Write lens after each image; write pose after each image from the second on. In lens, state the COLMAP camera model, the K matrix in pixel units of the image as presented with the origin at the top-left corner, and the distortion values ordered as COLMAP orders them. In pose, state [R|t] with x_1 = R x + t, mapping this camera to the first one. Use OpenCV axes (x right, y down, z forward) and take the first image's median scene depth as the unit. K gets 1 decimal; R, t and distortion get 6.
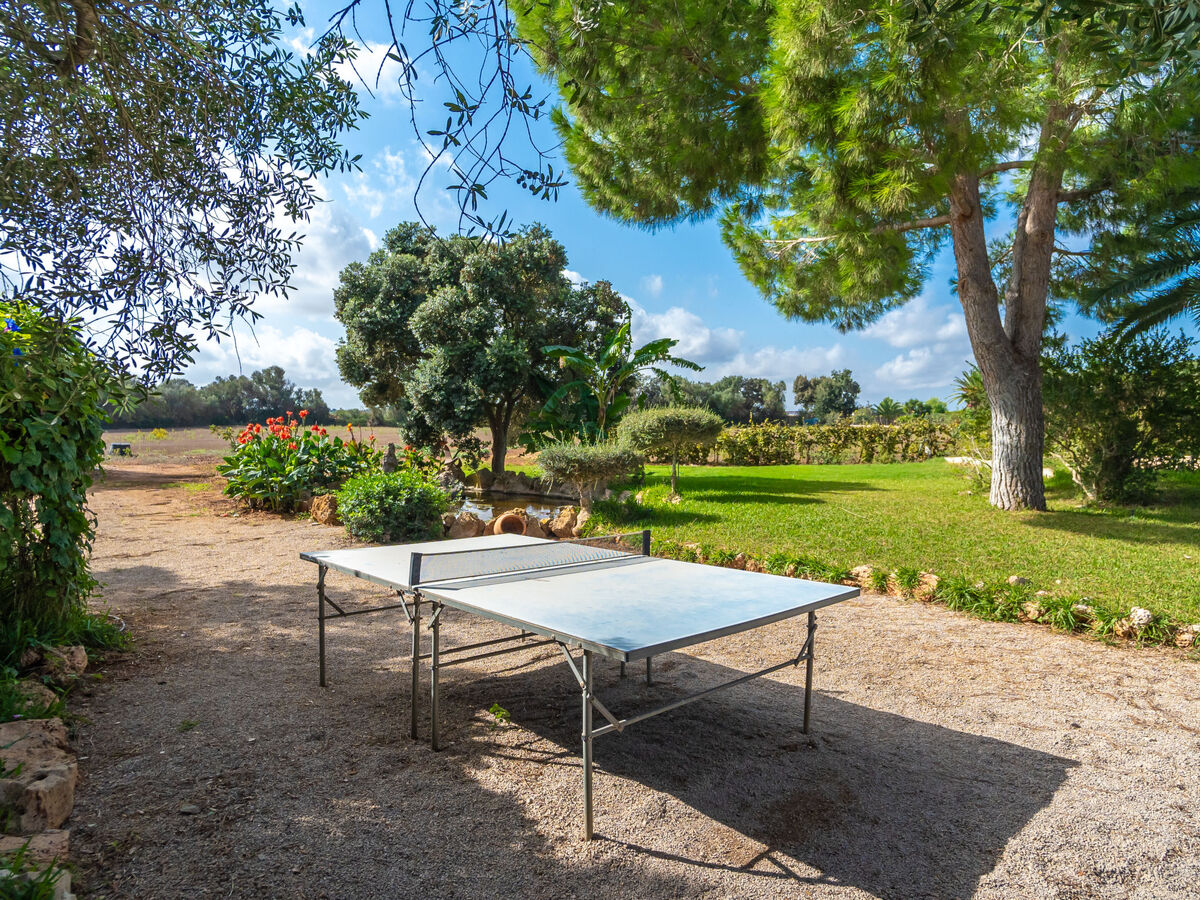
lens RADIAL K [[825.3, 0, 613.8], [0, 825.3, 424.4], [0, 0, 1]] dist [0.059314, -0.000698]
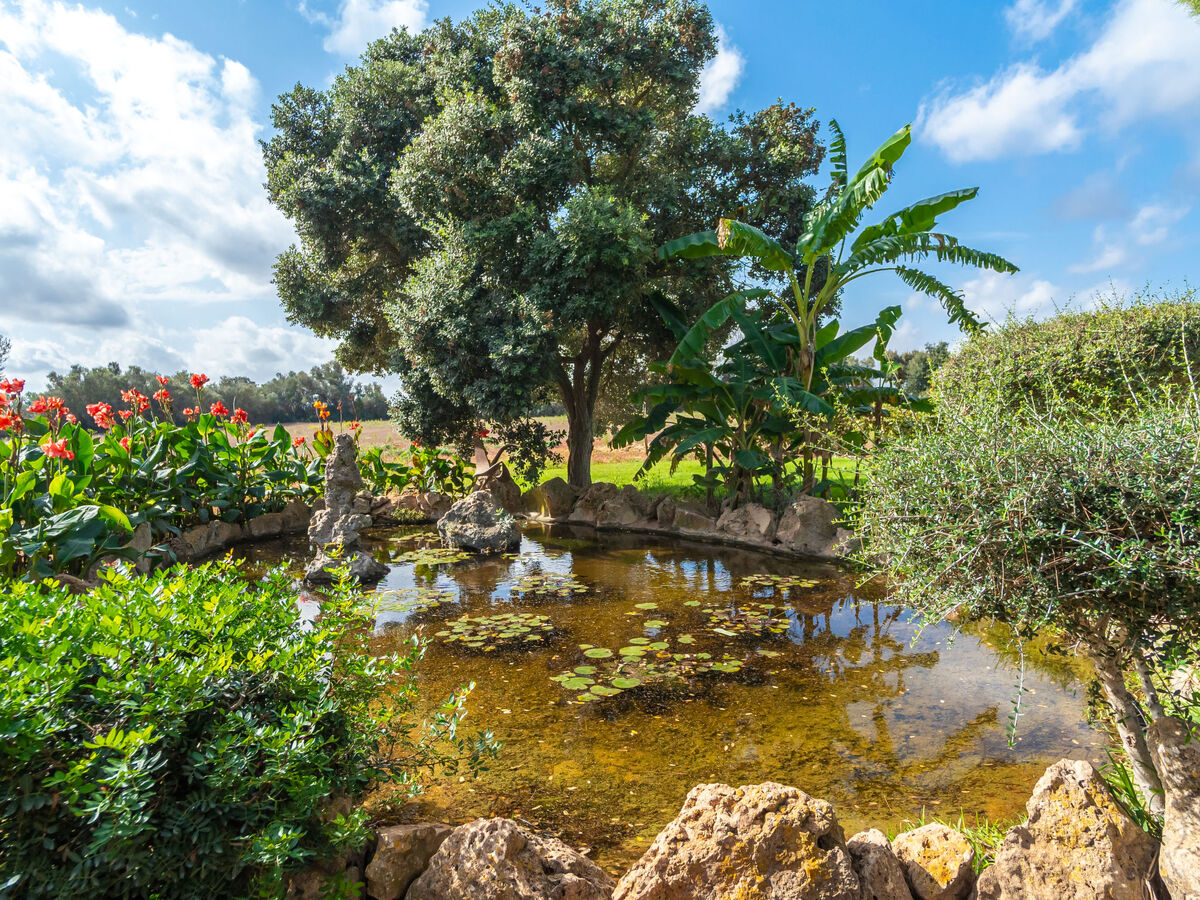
lens RADIAL K [[747.8, 0, 600.0], [0, 747.8, 450.0], [0, 0, 1]] dist [-0.003437, -0.000382]
pose [[0.996356, -0.023720, -0.081933, -0.094166], [0.027503, 0.998593, 0.045346, 0.014776], [0.080742, -0.047434, 0.995606, 0.558888]]
